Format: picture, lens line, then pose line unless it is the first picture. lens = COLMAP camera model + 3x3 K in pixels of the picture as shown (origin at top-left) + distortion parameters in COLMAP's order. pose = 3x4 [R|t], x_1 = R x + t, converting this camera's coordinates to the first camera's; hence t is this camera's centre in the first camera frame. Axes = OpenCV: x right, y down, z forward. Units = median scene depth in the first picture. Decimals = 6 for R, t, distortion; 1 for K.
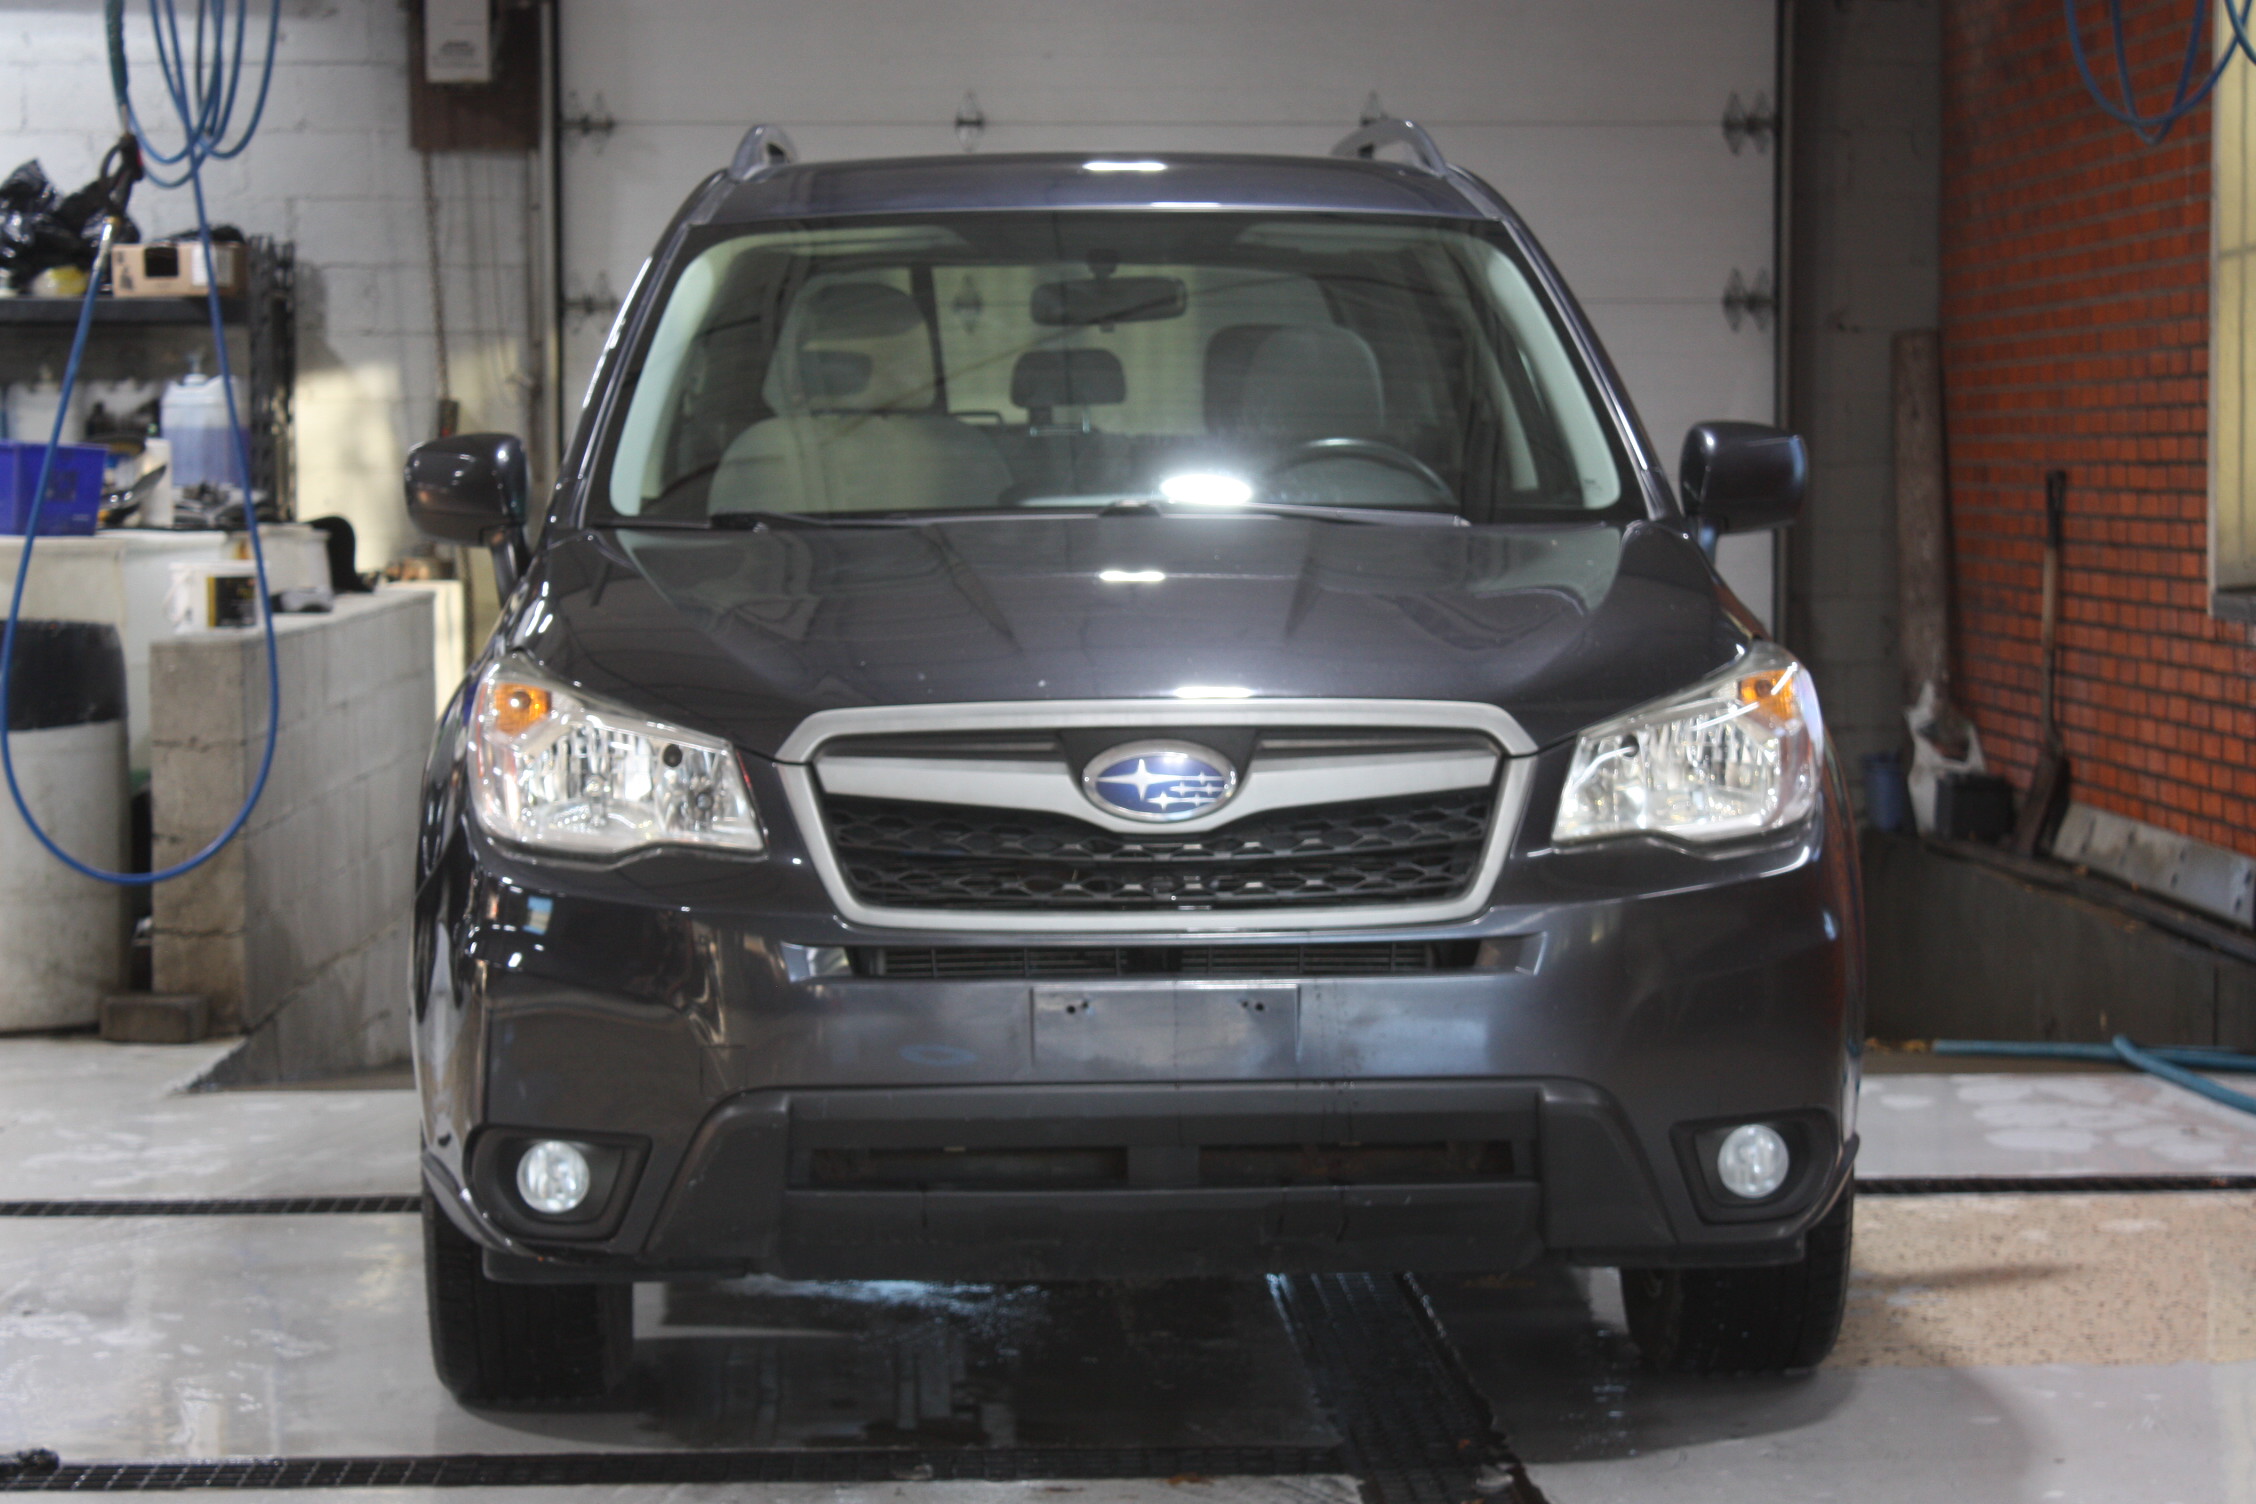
lens RADIAL K [[5284.2, 0, 1128.3], [0, 5284.2, 753.8], [0, 0, 1]] dist [0.032139, 0.000000]
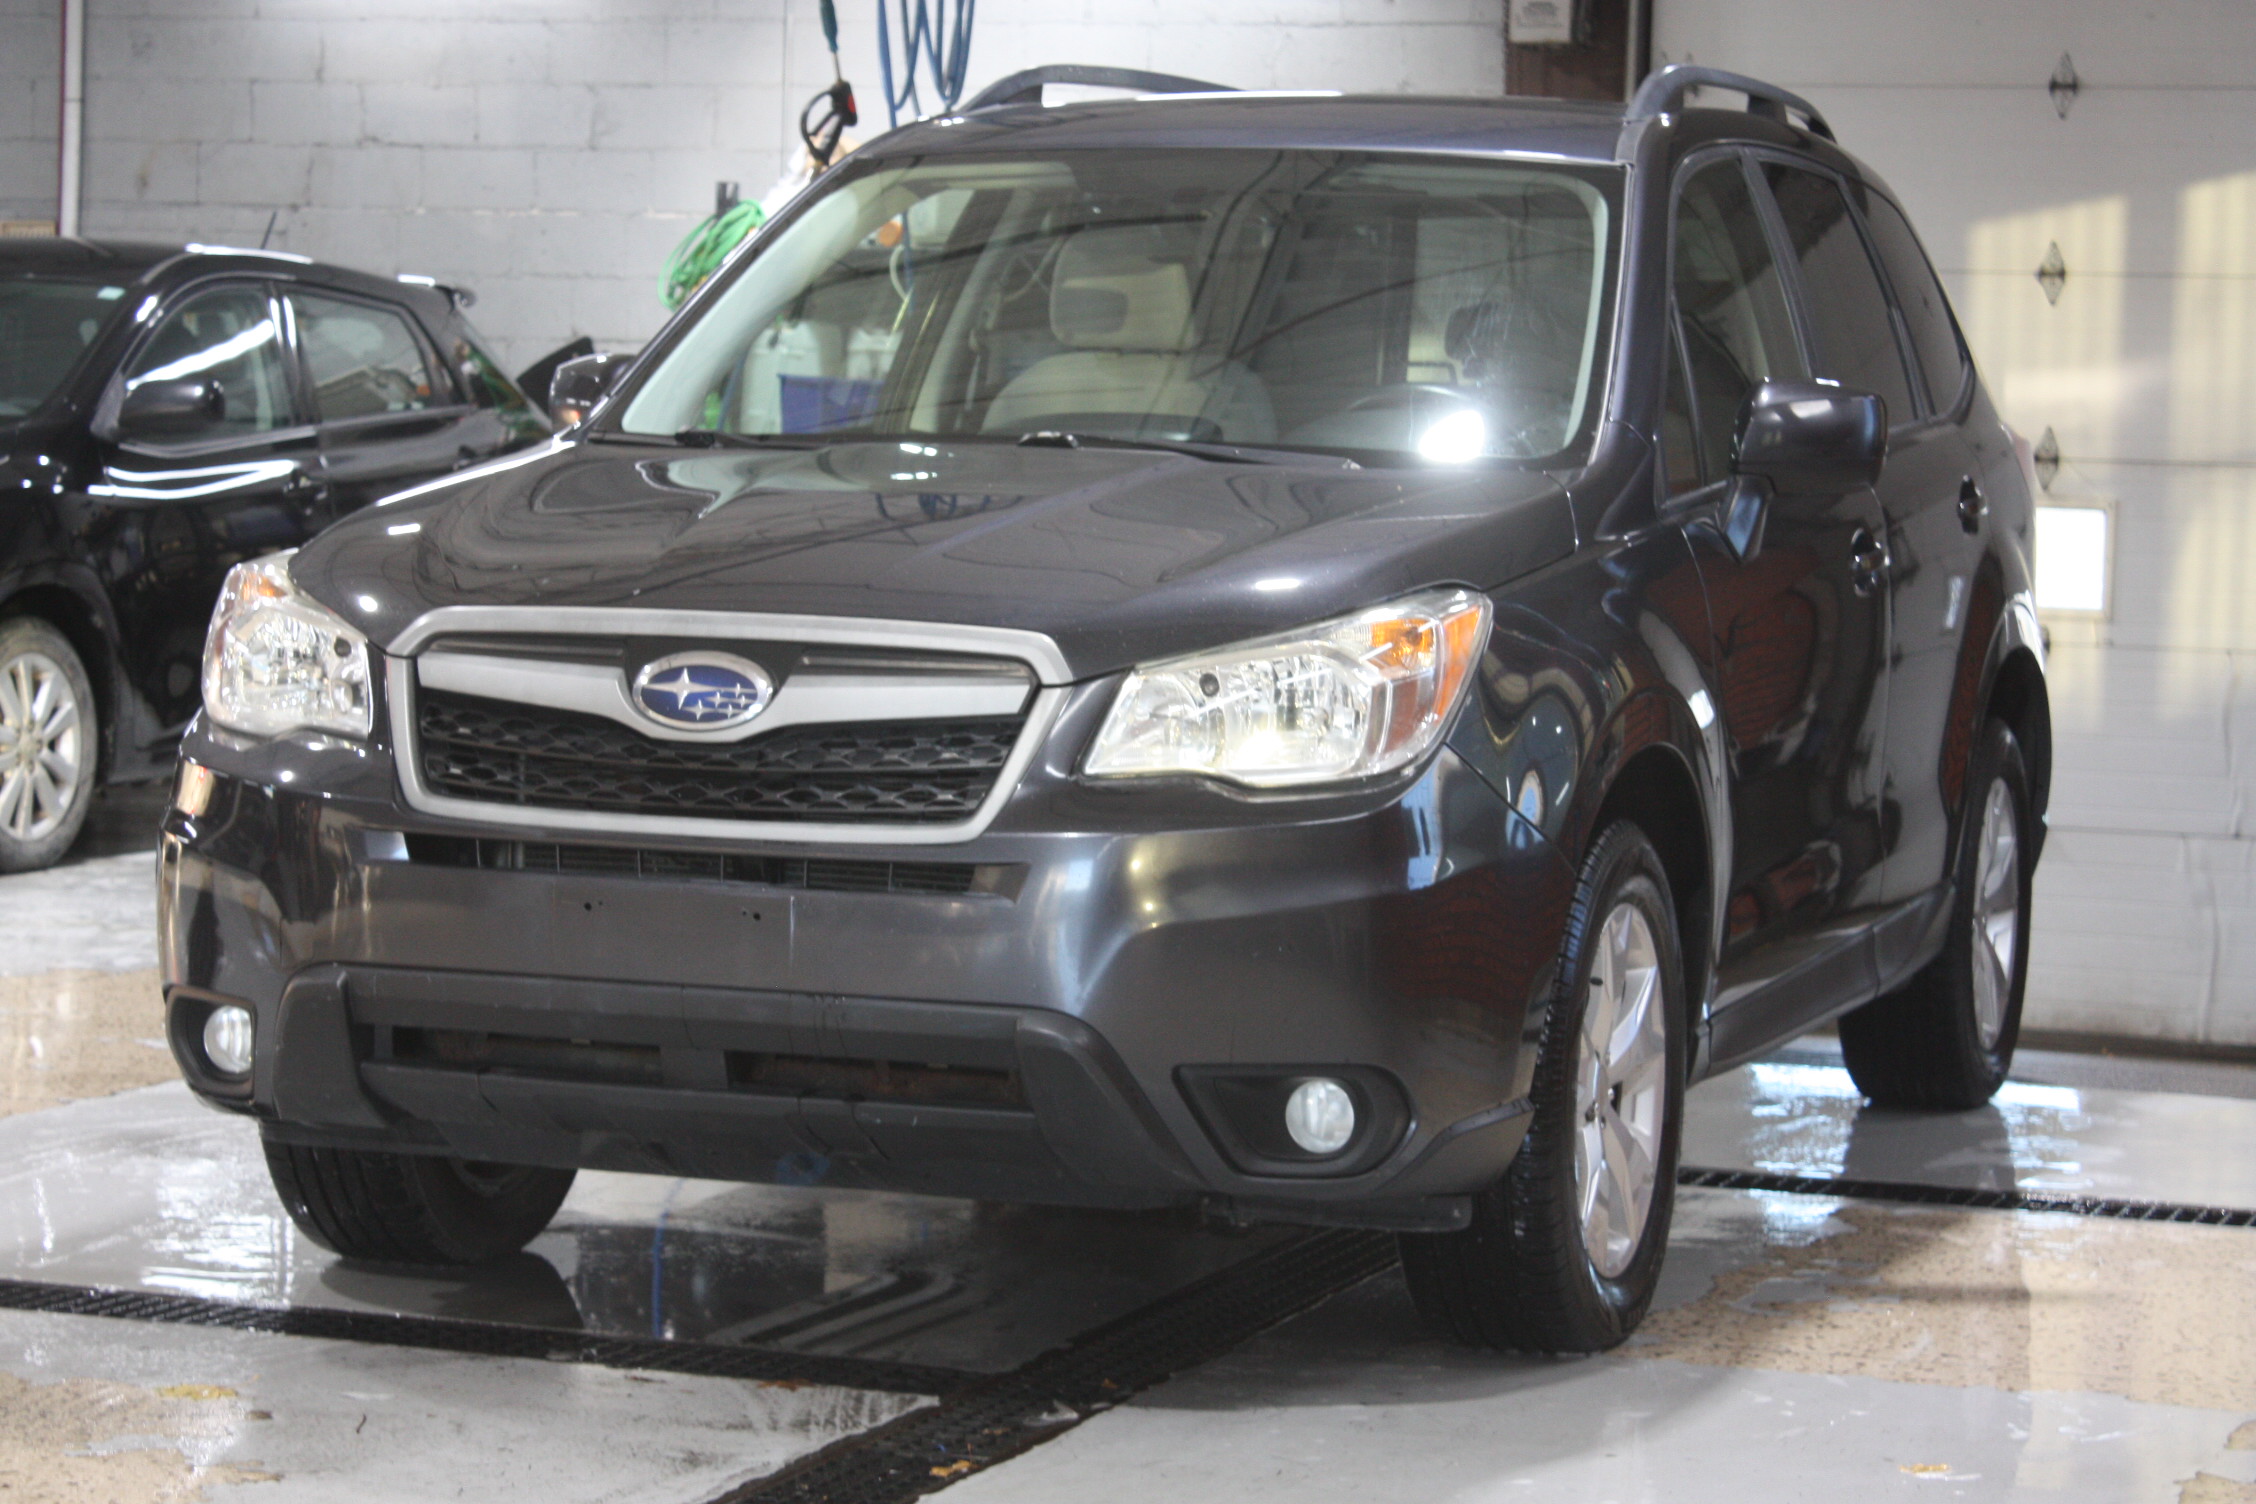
lens RADIAL K [[5361.8, 0, 1127.4], [0, 5361.8, 749.1], [0, 0, 1]] dist [0.114717, 0.000000]
pose [[0.922668, 0.056294, -0.381463, 0.476037], [-0.056474, 0.998346, 0.010733, 0.000587], [0.381437, 0.011640, 0.924322, 0.072247]]
